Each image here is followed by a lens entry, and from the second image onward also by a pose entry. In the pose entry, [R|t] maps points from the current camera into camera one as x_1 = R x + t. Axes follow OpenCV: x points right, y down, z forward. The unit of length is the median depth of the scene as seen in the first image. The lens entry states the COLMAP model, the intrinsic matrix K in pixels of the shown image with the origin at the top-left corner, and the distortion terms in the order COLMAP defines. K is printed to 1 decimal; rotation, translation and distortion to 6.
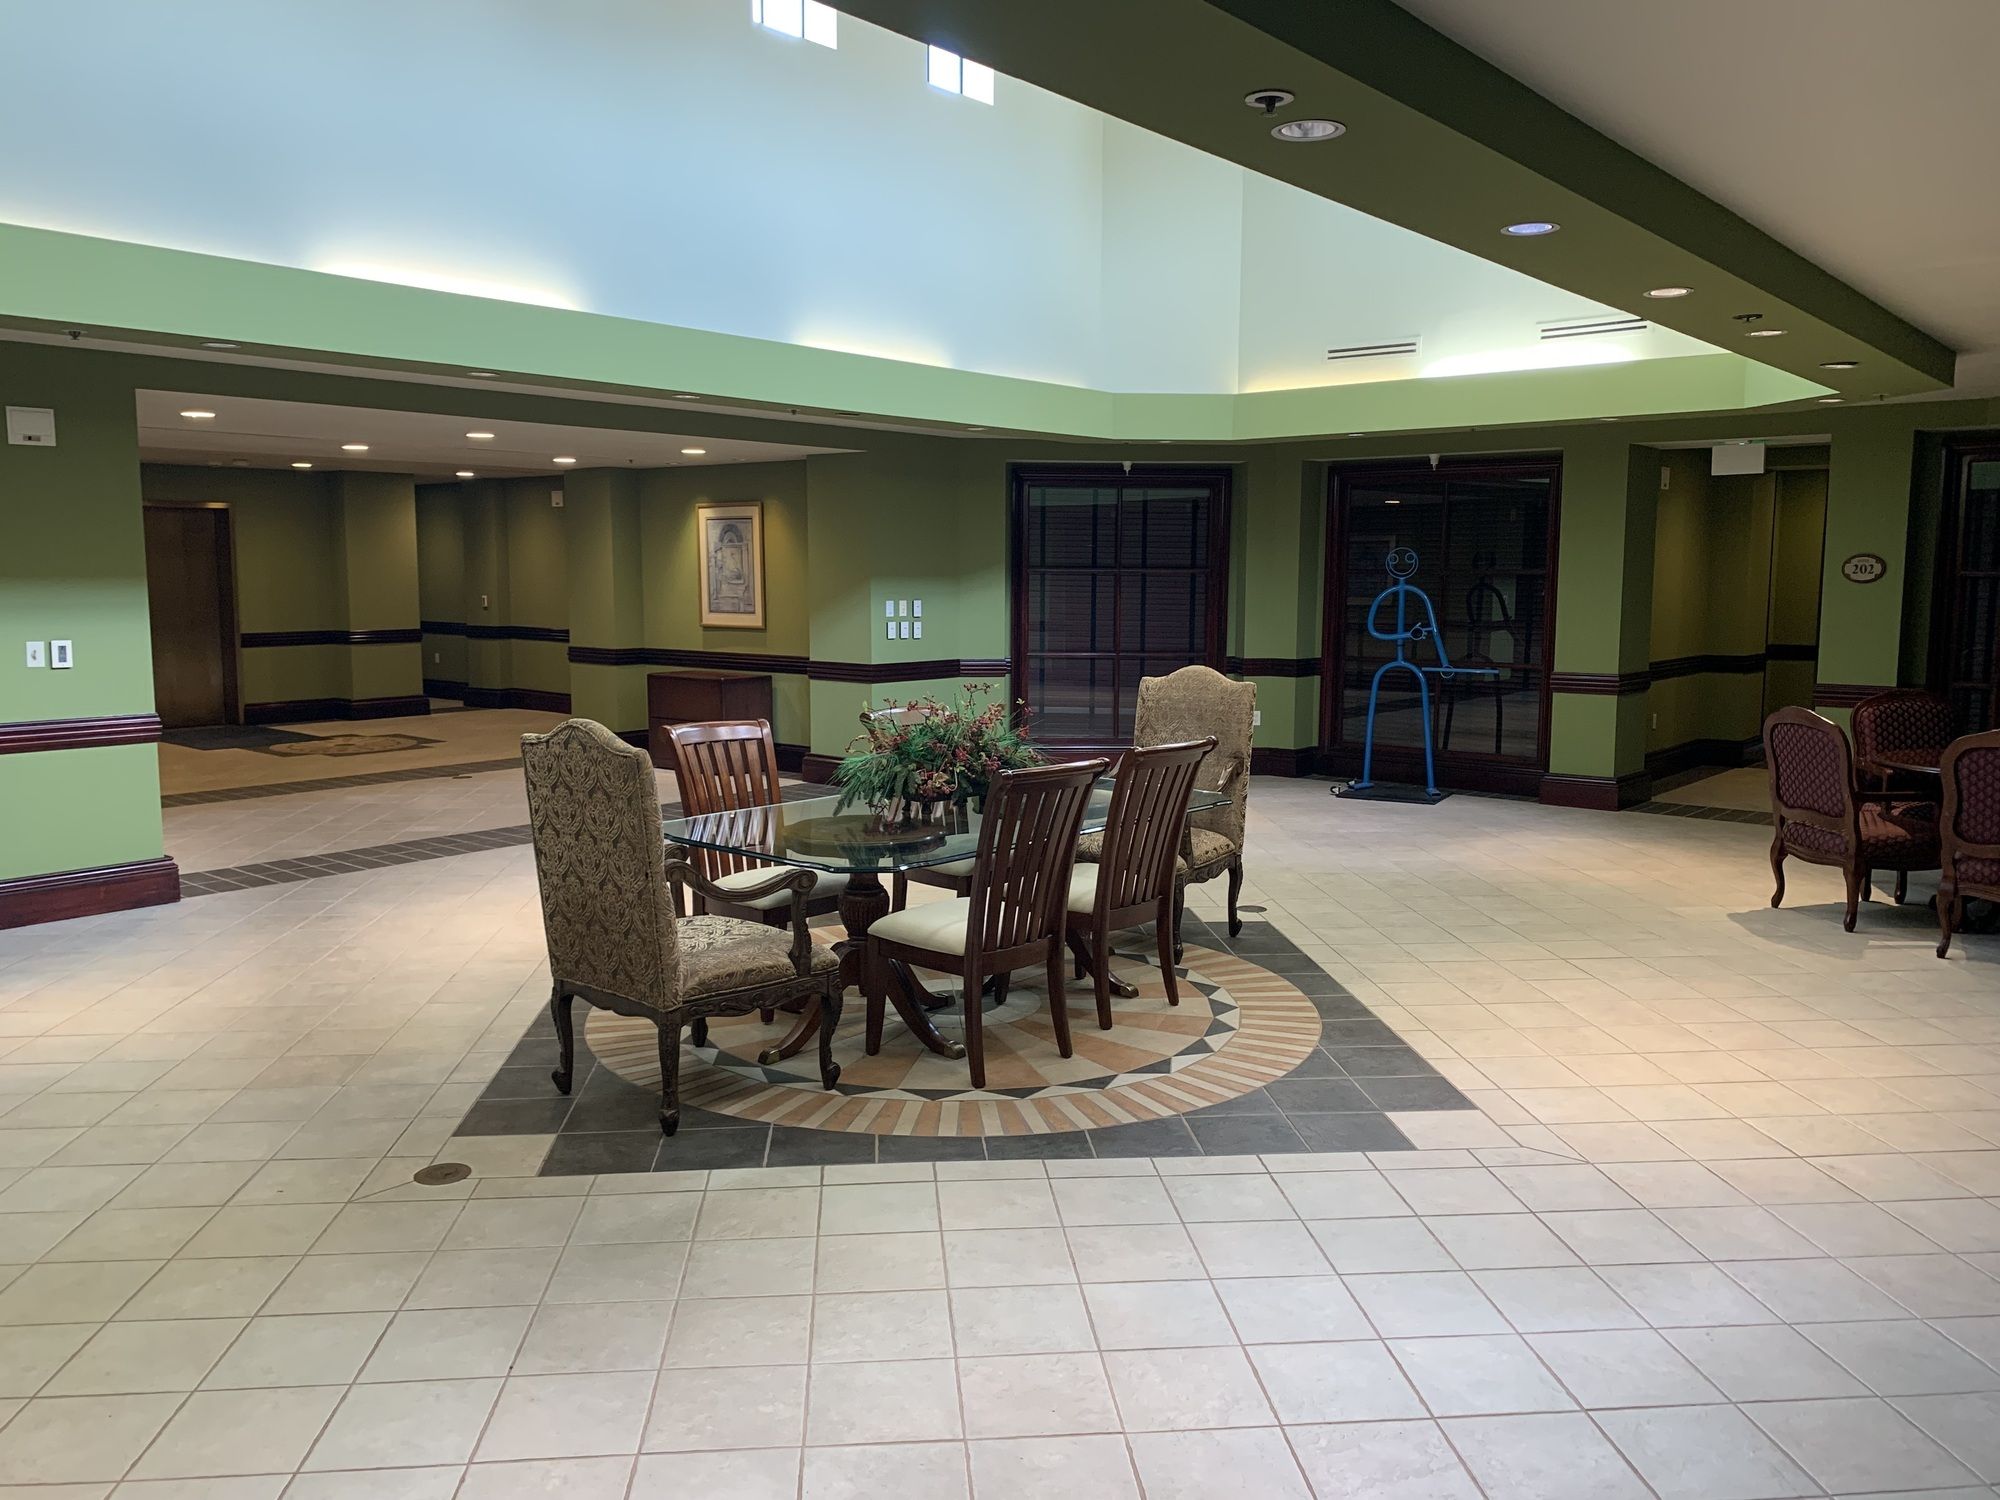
lens RADIAL K [[1515.3, 0, 1000.0], [0, 1515.3, 750.0], [0, 0, 1]] dist [0.074142, -0.112671]
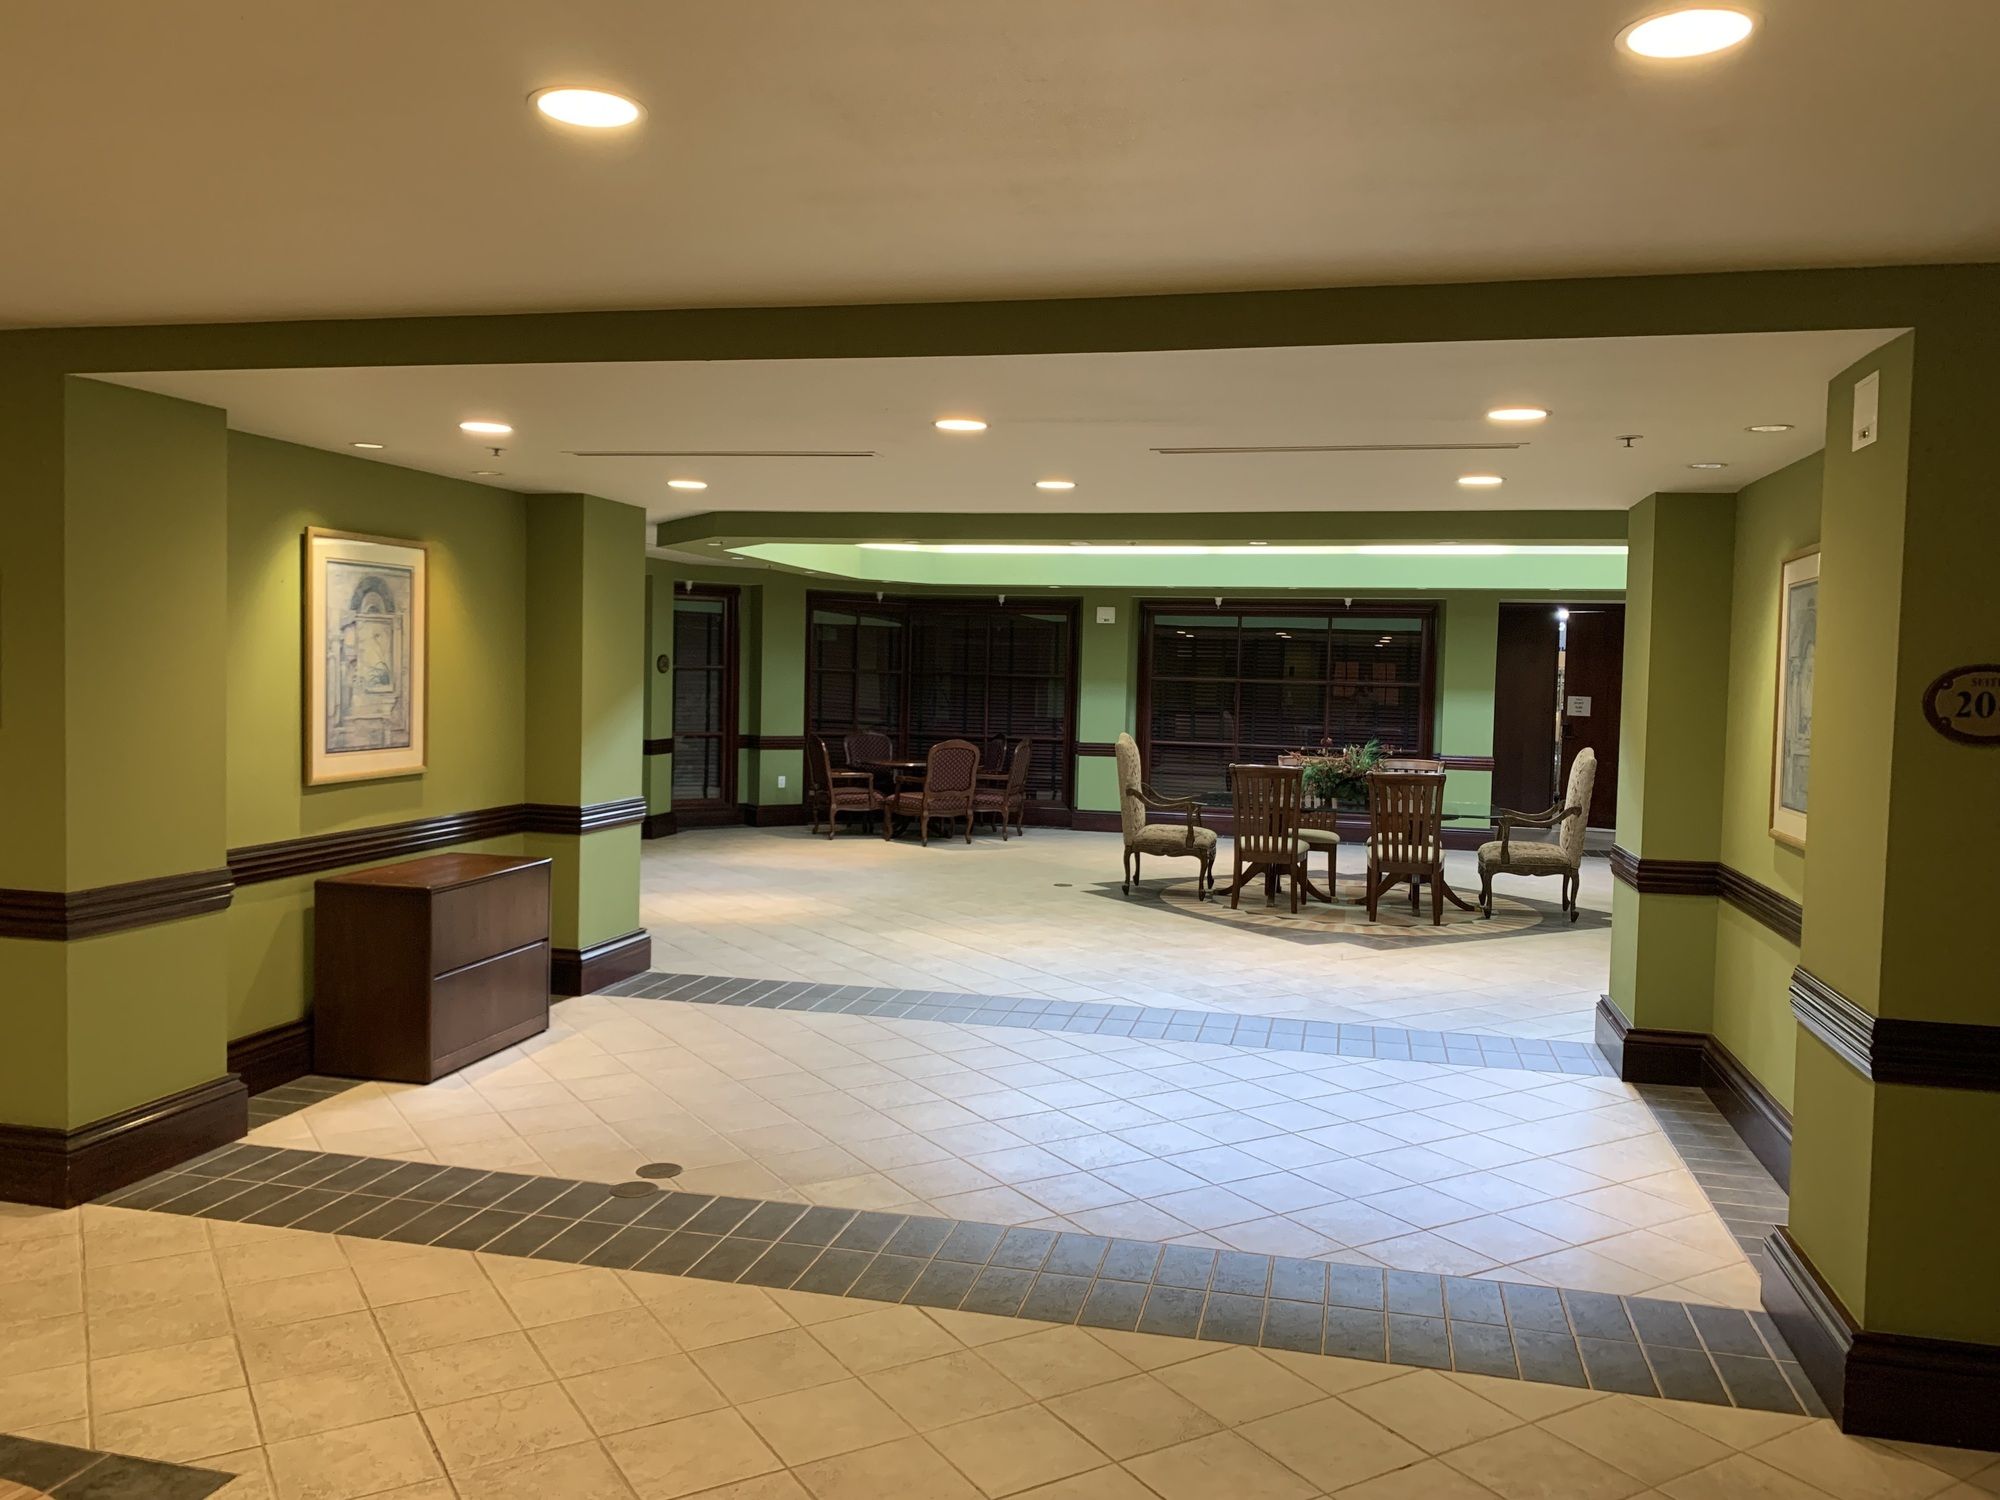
lens RADIAL K [[1524.8, 0, 1010.8], [0, 1524.8, 744.5], [0, 0, 1]] dist [0.007150, -0.017398]
pose [[-0.453951, -0.059116, 0.889063, -0.831073], [0.078984, 0.991199, 0.106236, -0.147644], [-0.887519, 0.118448, -0.445286, 1.182561]]
